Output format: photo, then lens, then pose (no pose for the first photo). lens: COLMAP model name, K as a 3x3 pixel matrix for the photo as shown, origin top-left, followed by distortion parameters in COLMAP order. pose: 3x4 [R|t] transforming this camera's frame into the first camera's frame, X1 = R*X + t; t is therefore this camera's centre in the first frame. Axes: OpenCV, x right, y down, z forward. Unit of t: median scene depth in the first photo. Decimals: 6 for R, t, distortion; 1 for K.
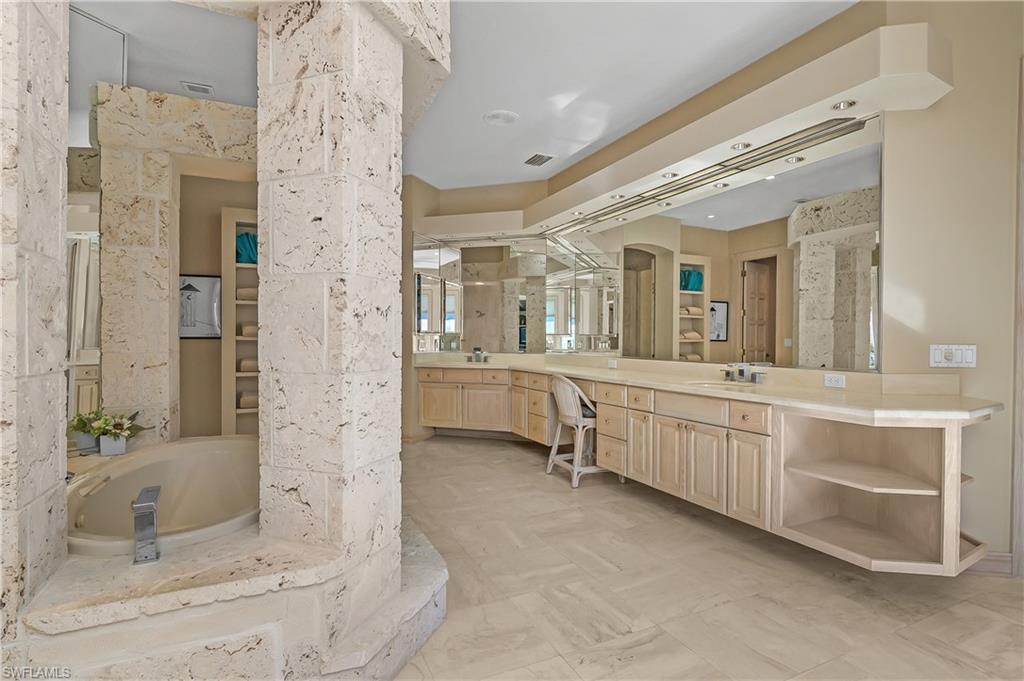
lens RADIAL K [[512.8, 0, 517.2], [0, 512.8, 345.0], [0, 0, 1]] dist [-0.022733, 0.000216]
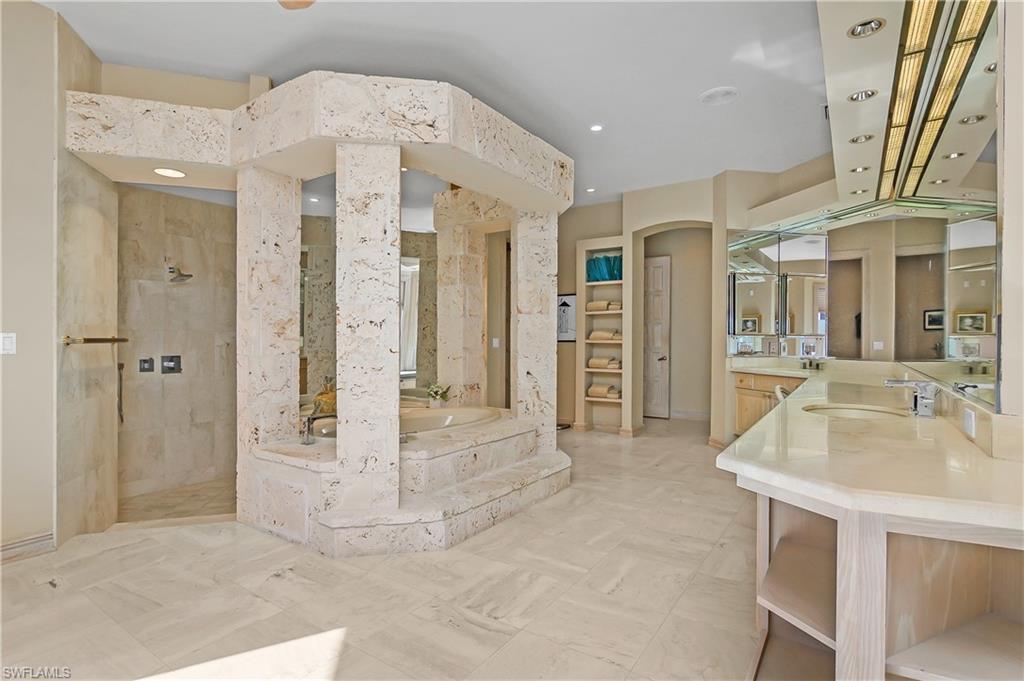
lens RADIAL K [[512.8, 0, 514.4], [0, 512.8, 339.2], [0, 0, 1]] dist [-0.022733, 0.000216]
pose [[0.495970, -0.006582, -0.868315, 1.013135], [-0.009703, 0.999867, -0.013121, 0.000587], [0.868285, 0.014933, 0.495840, 0.439306]]
